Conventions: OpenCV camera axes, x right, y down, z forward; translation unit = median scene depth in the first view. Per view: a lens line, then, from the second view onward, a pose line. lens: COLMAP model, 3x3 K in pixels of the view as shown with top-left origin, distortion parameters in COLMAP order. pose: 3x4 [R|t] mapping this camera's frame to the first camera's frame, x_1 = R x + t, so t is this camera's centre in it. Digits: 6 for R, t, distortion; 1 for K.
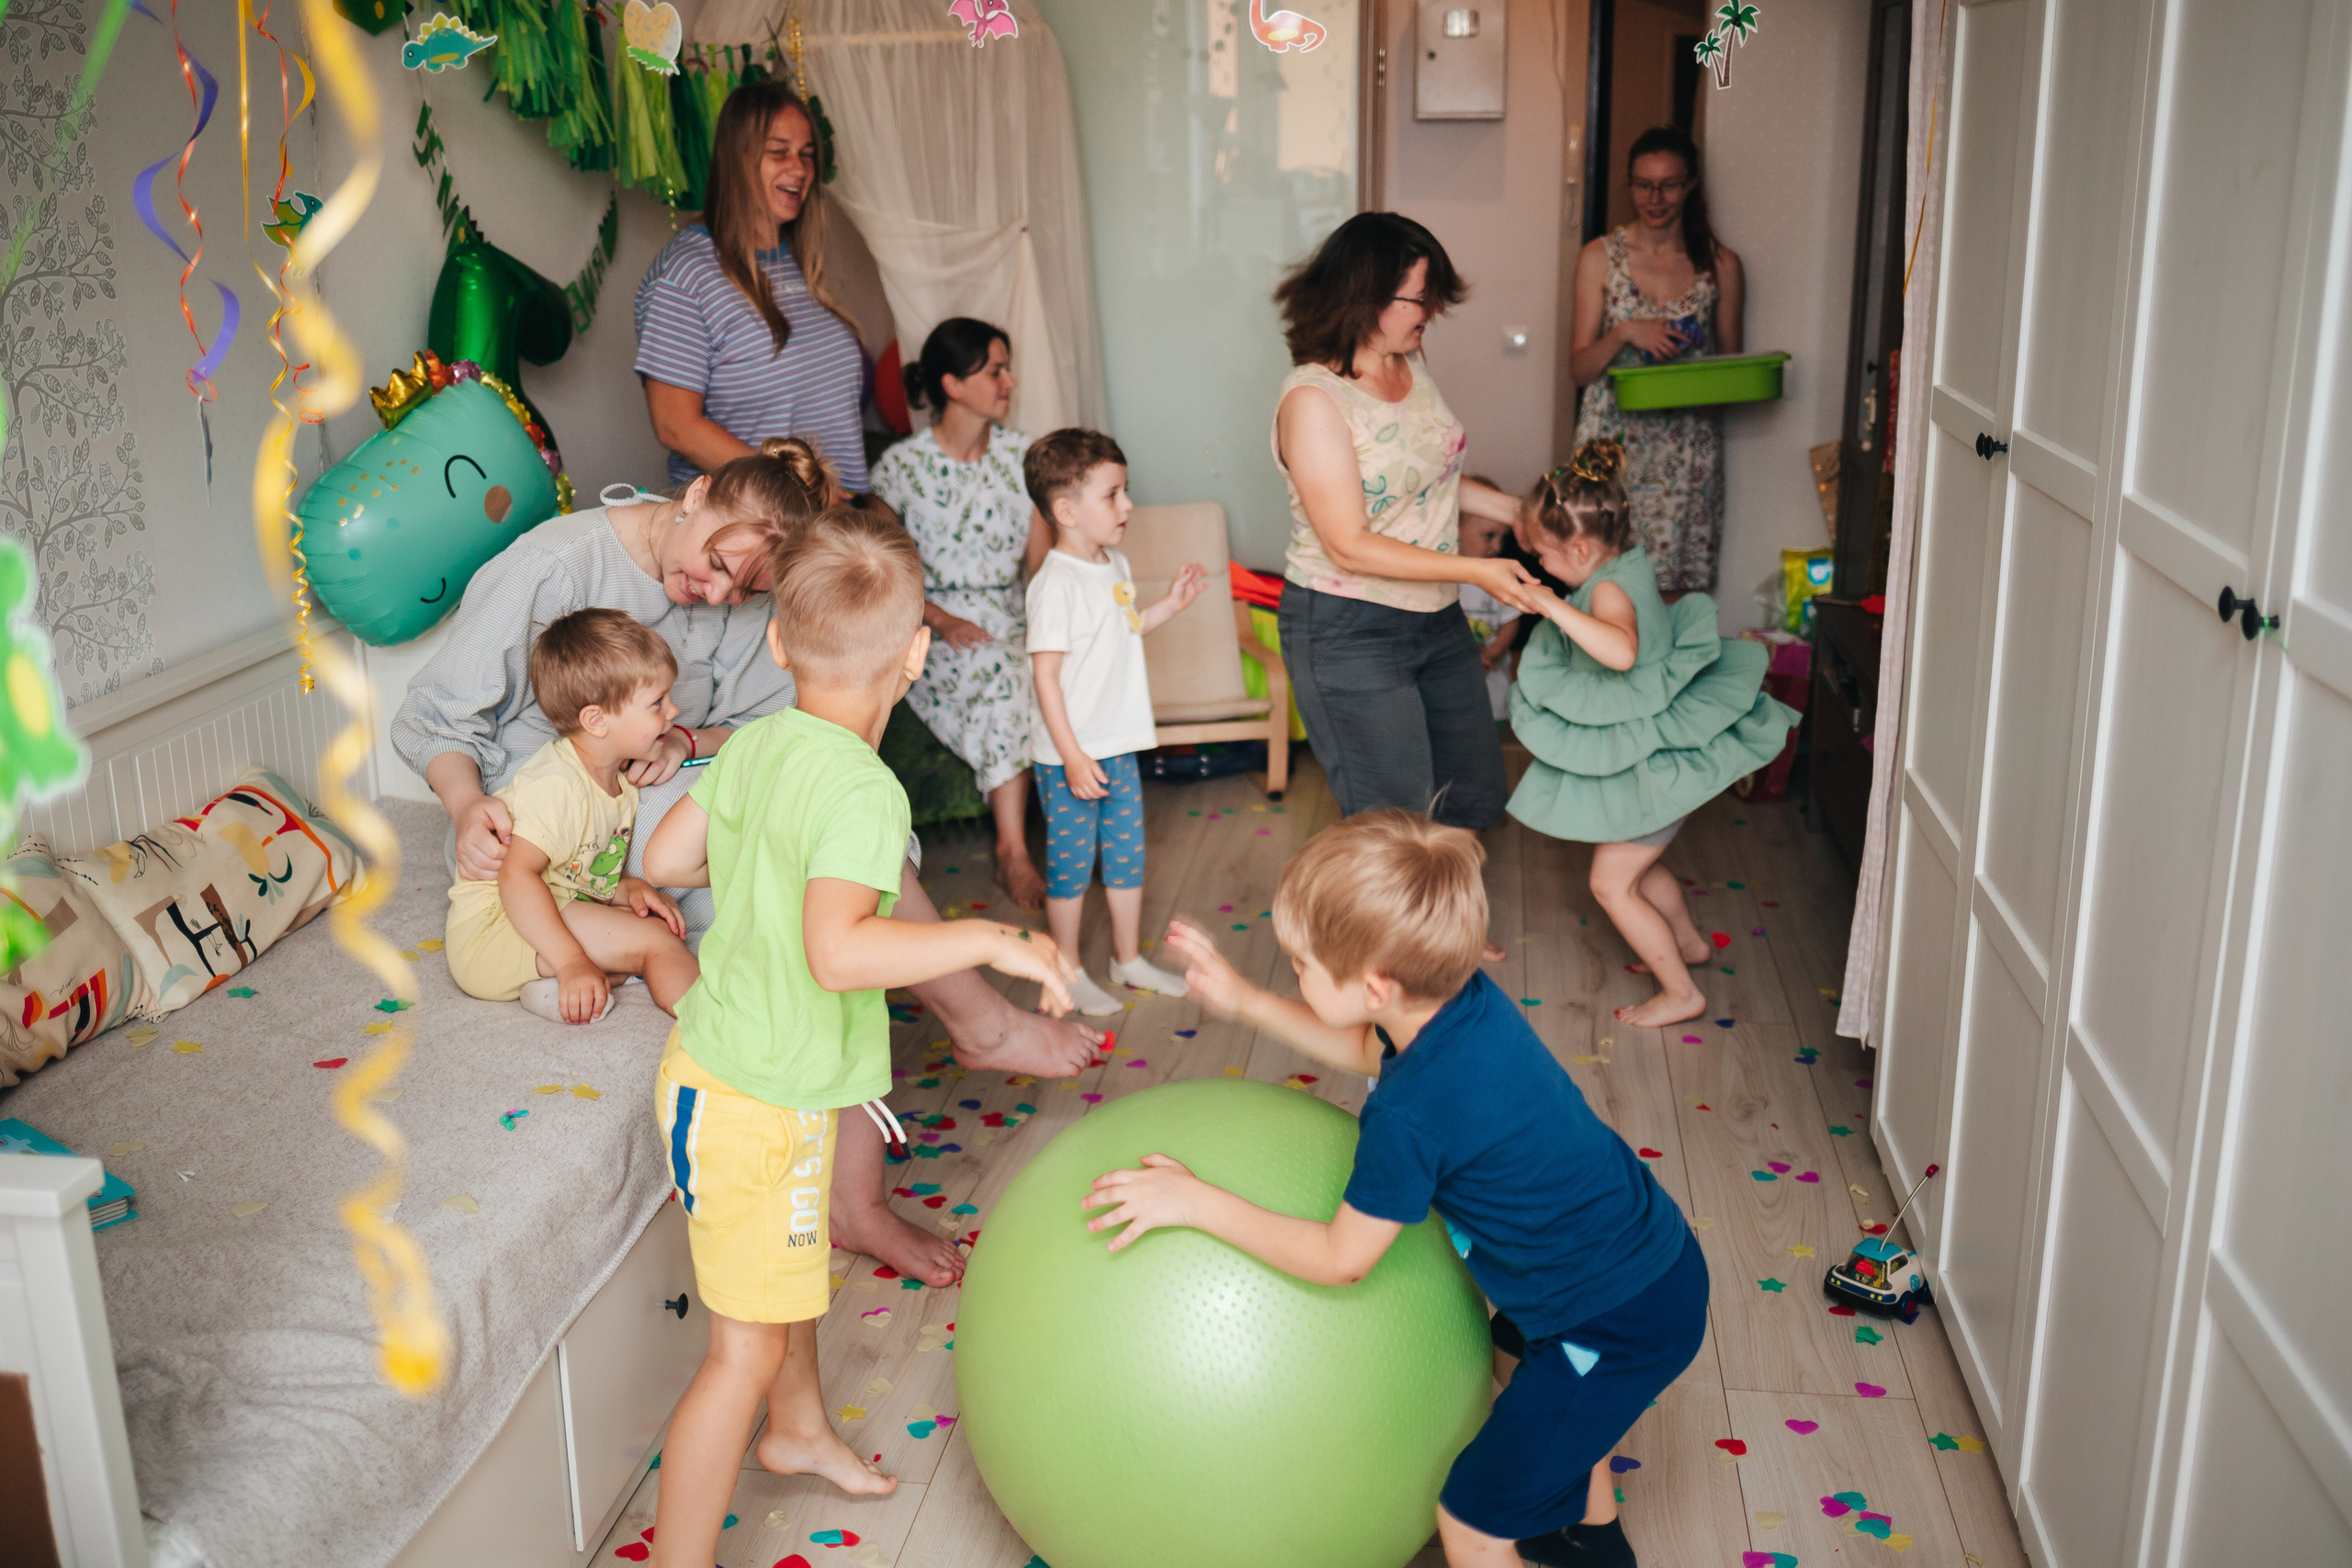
lens RADIAL K [[2243.8, 0, 1150.6], [0, 2243.8, 791.5], [0, 0, 1]] dist [-0.069288, 0.039319]
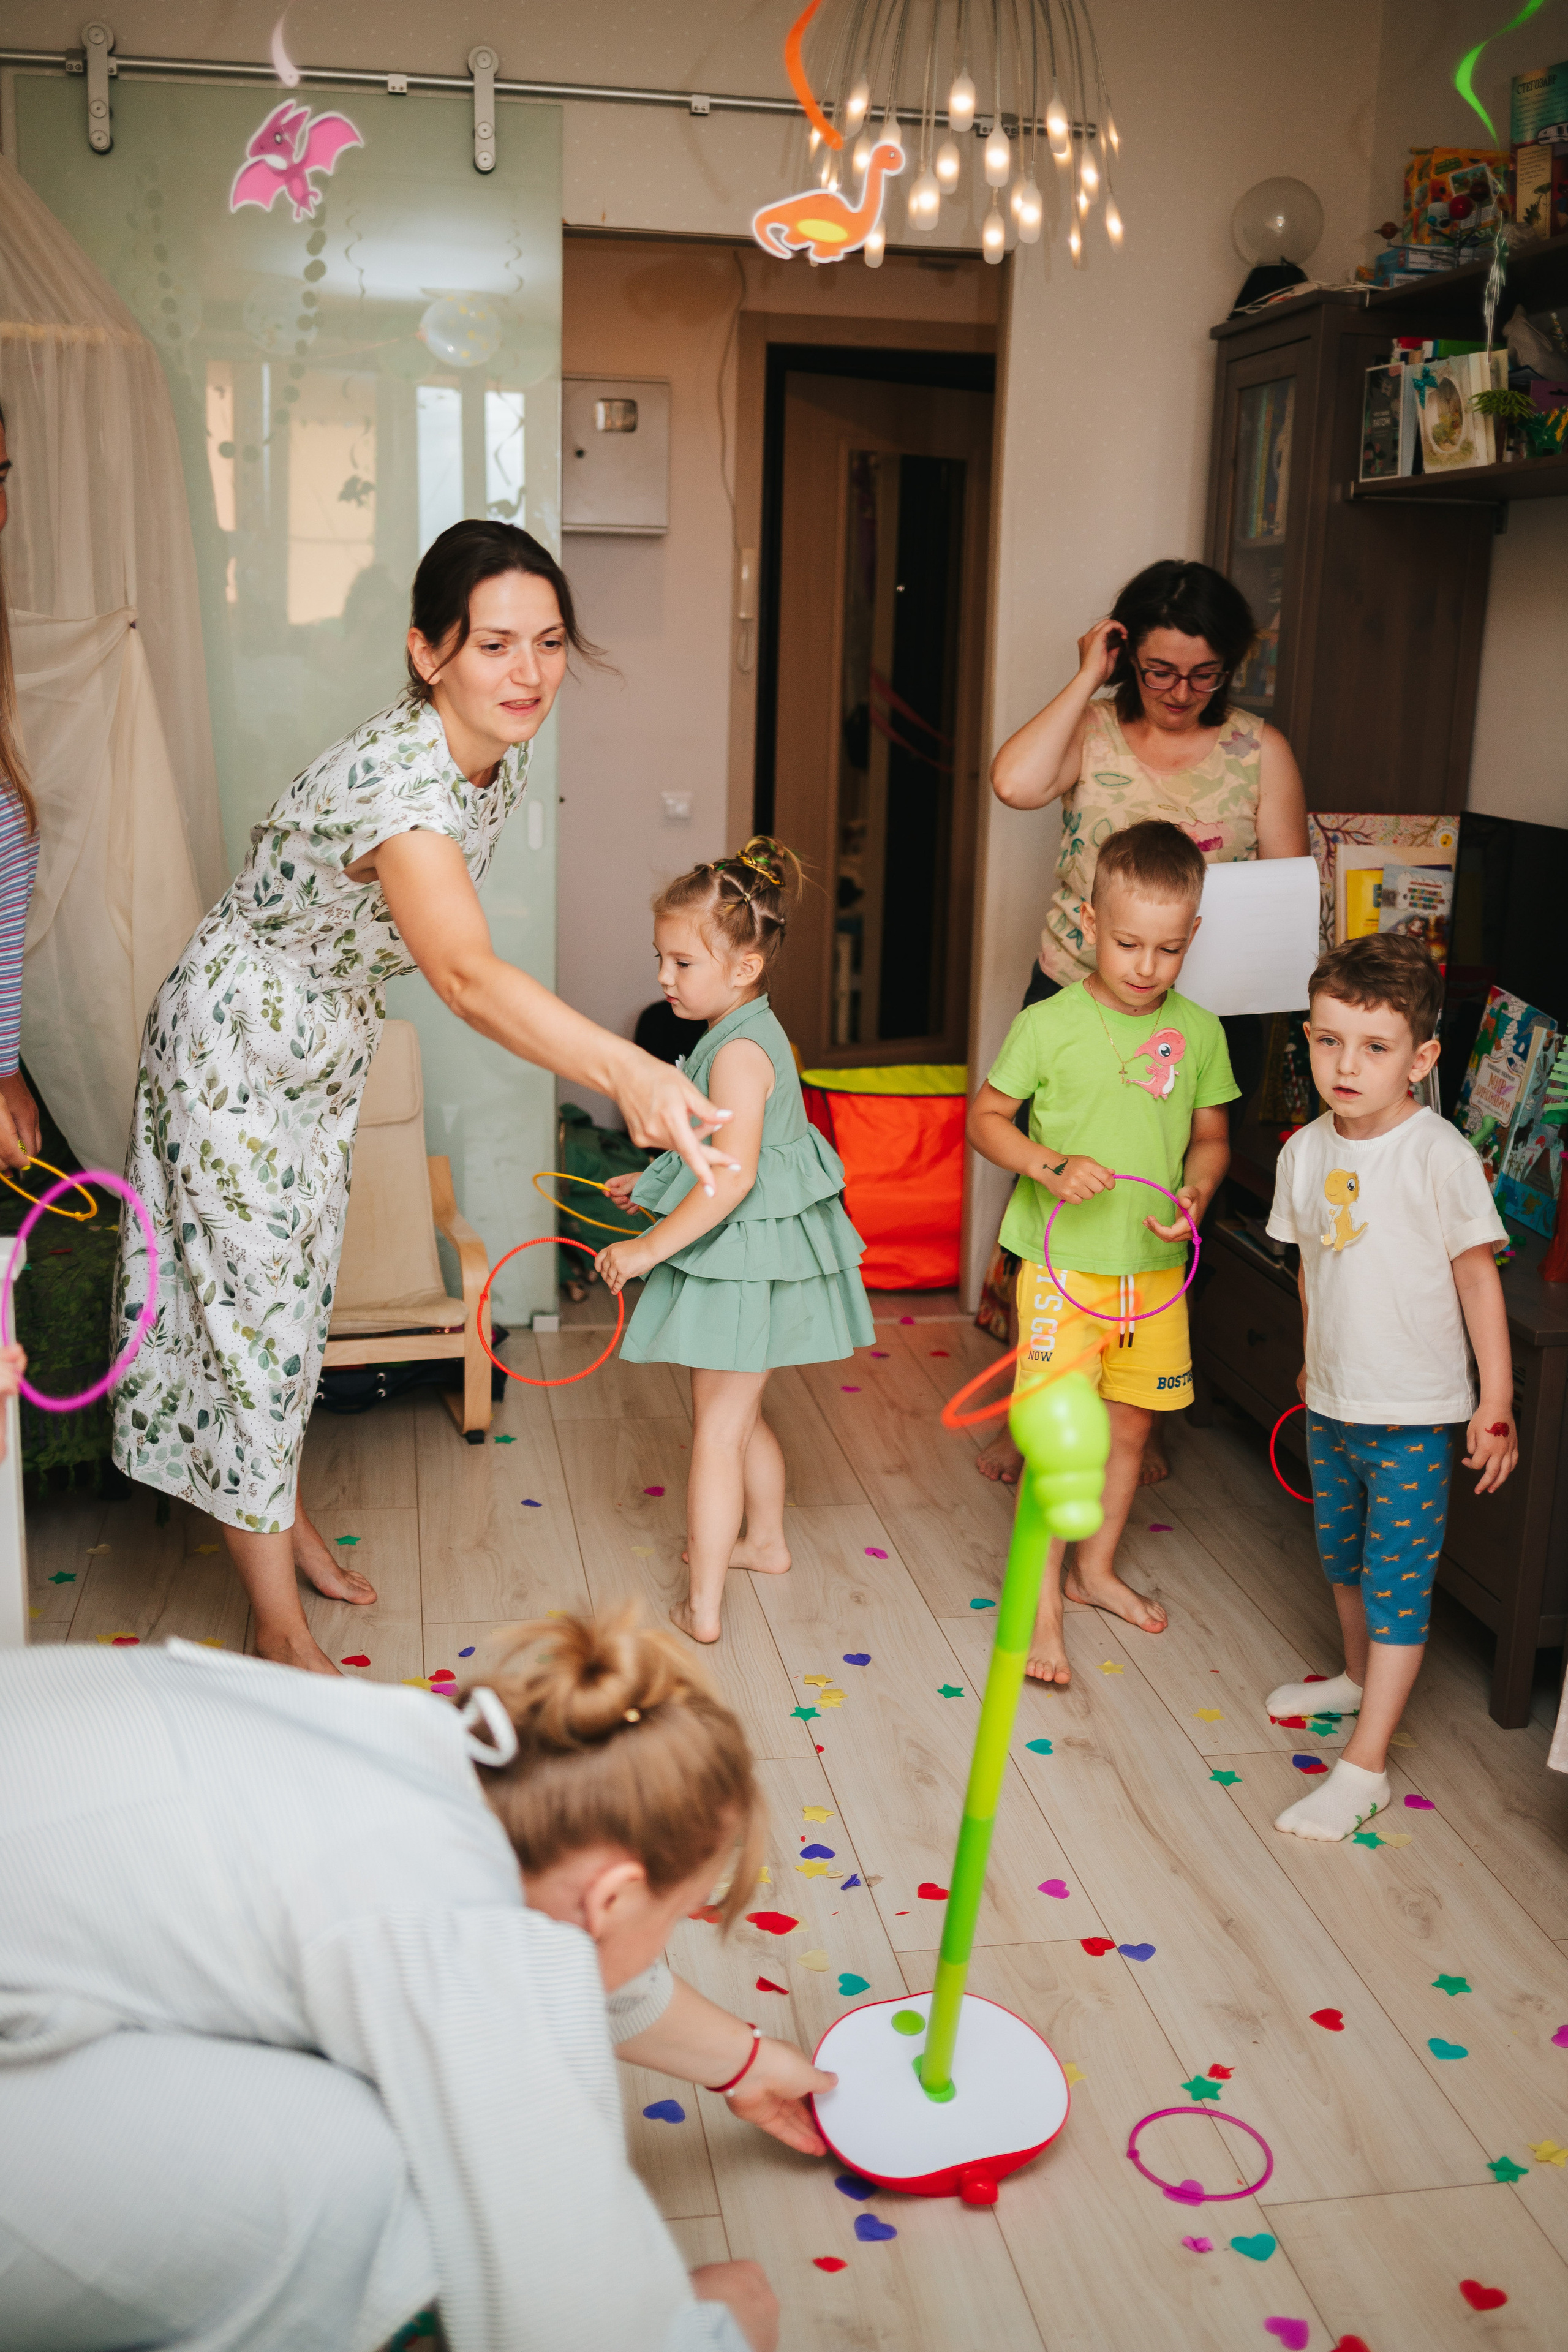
lens RADIAL K [[2244.0, 0, 784.0], [0, 2244.0, 1176.0], [0, 0, 1]] dist [-0.069288, 0.039319]
pose [[0.949204, -0.034510, 0.312763, -0.136582], [0.049324, 0.997998, -0.039575, -0.073157], [-0.310771, 0.052991, 0.949006, 0.475977]]
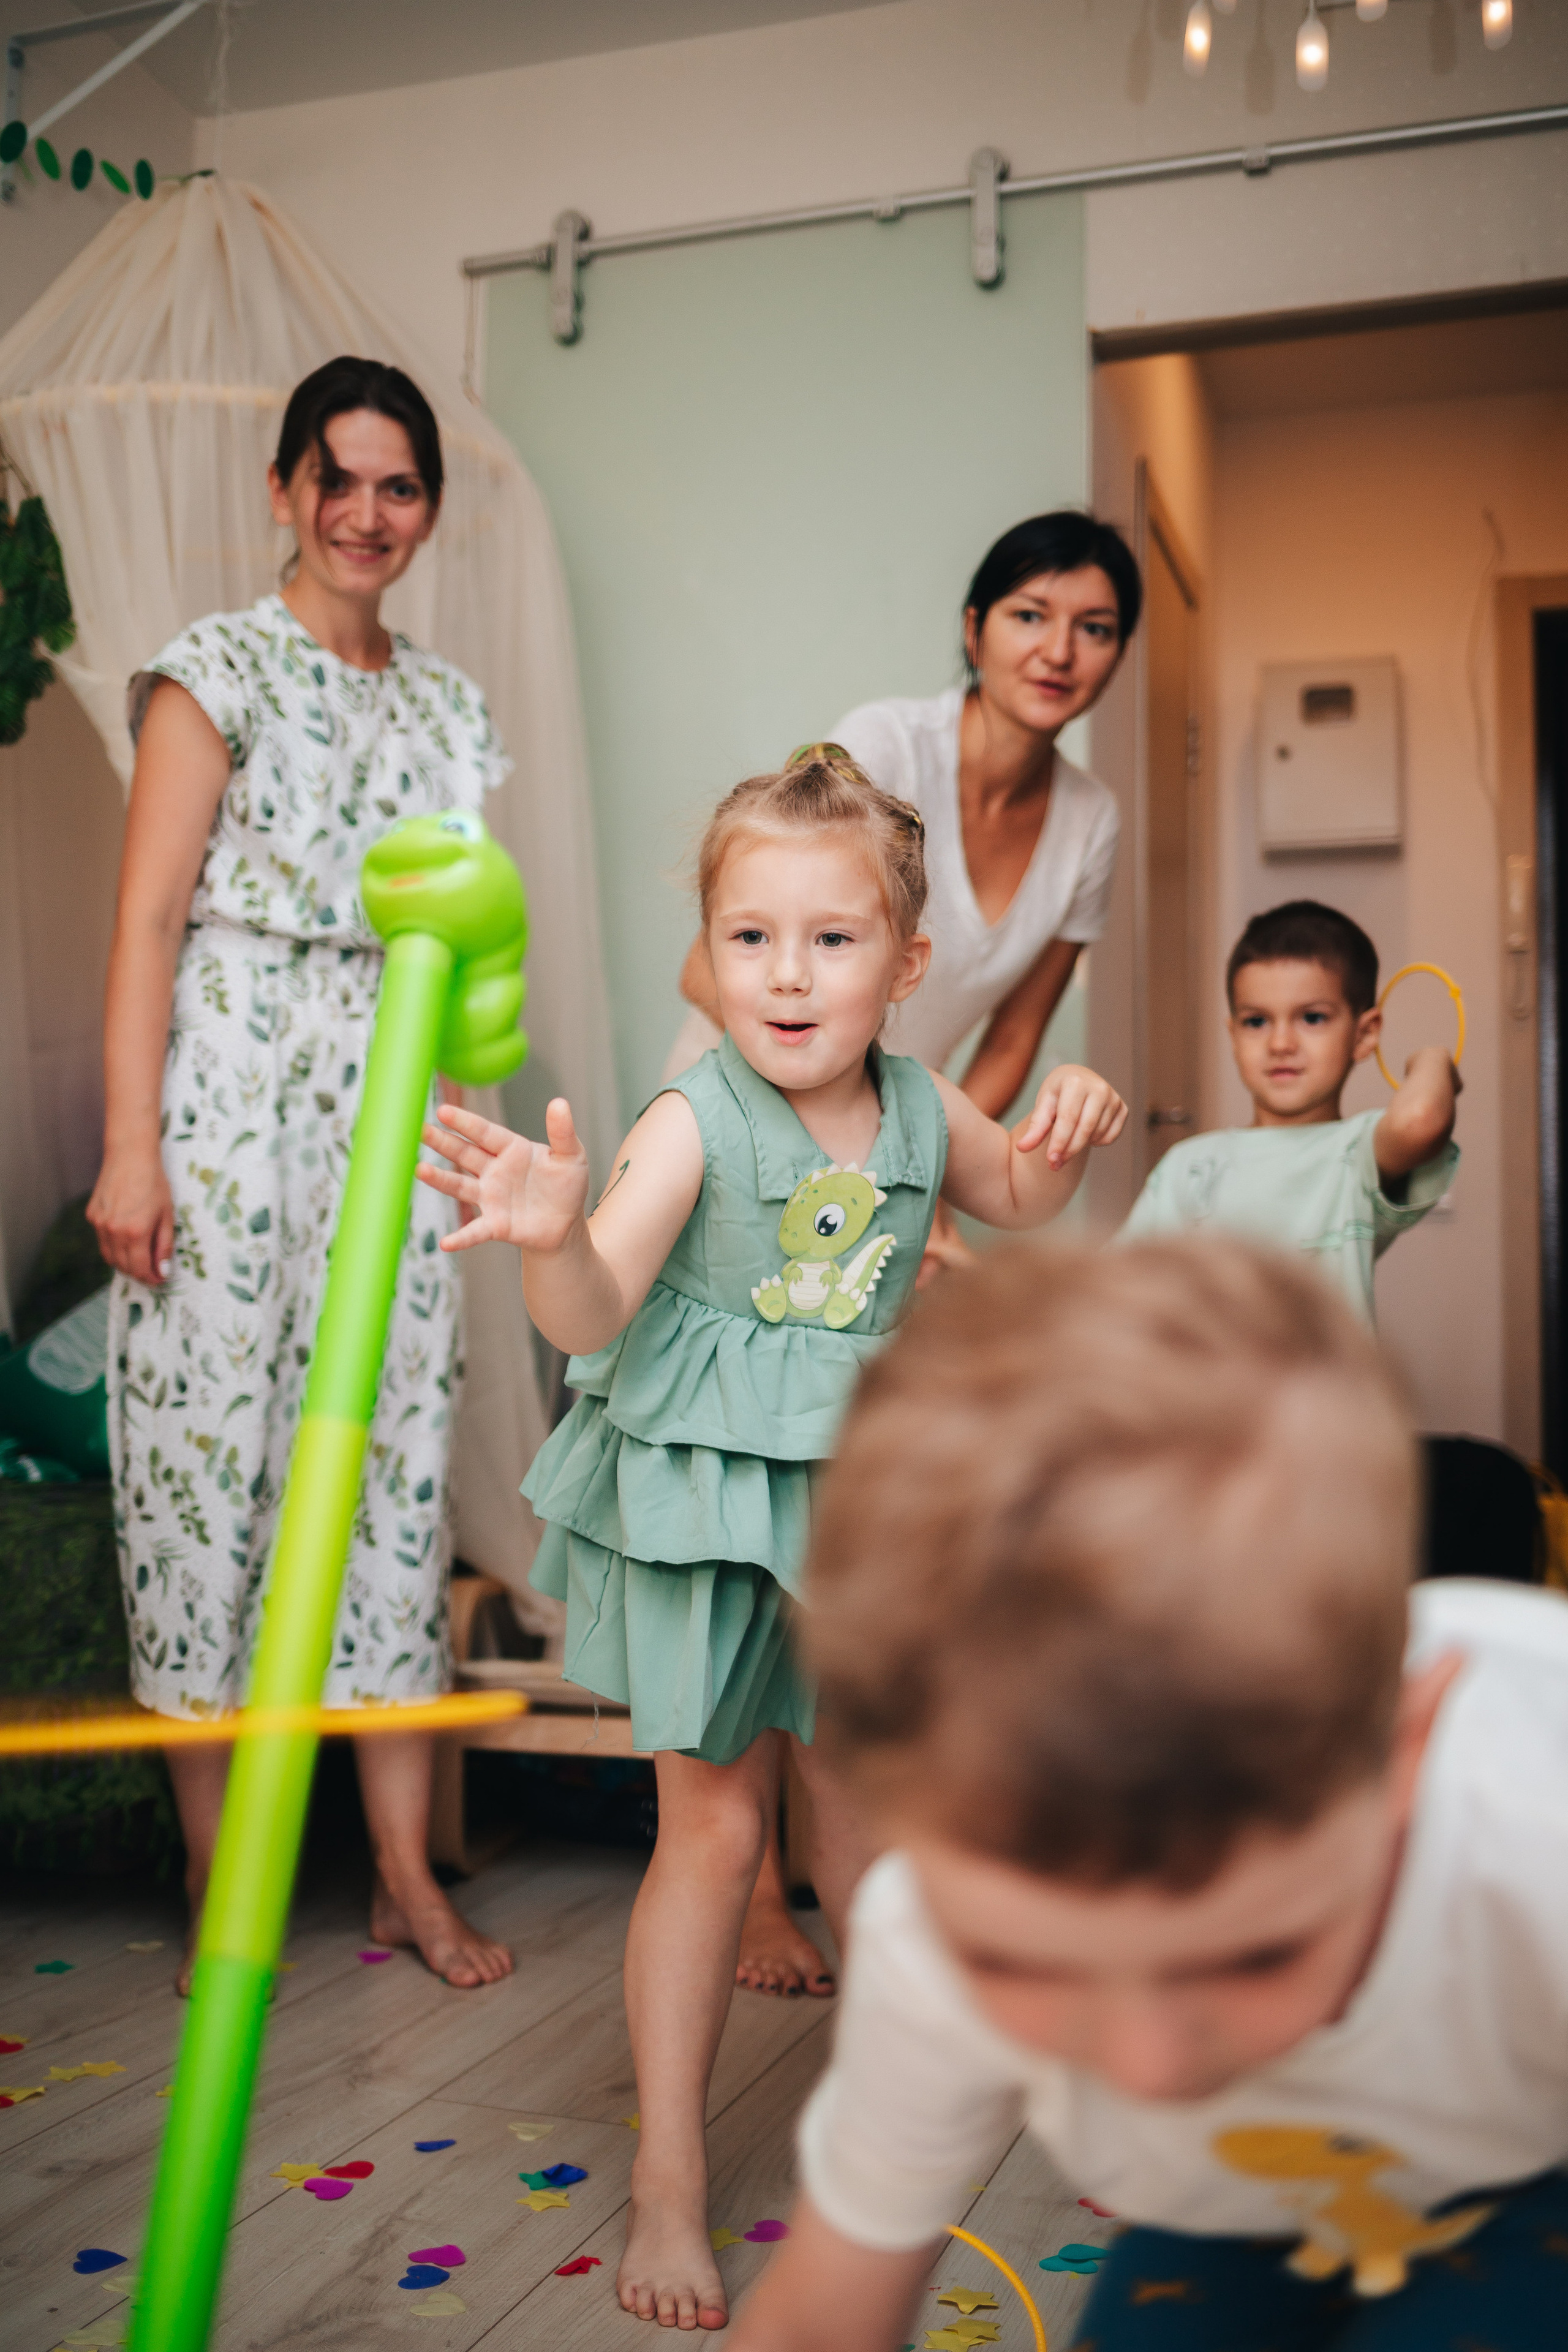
lens RADIAL K [[2244.0, 0, 784.0], [0, 2244.0, 1176.0], [0, 0, 1]] dist [-0.069288, 0.039319]
pose [[0.984664, 0.011671, -0.174073, 0.204266], [-0.071303, 0.937546, -0.340475, 0.040393], [0.159227, 0.347665, 0.924000, 0.869757]]
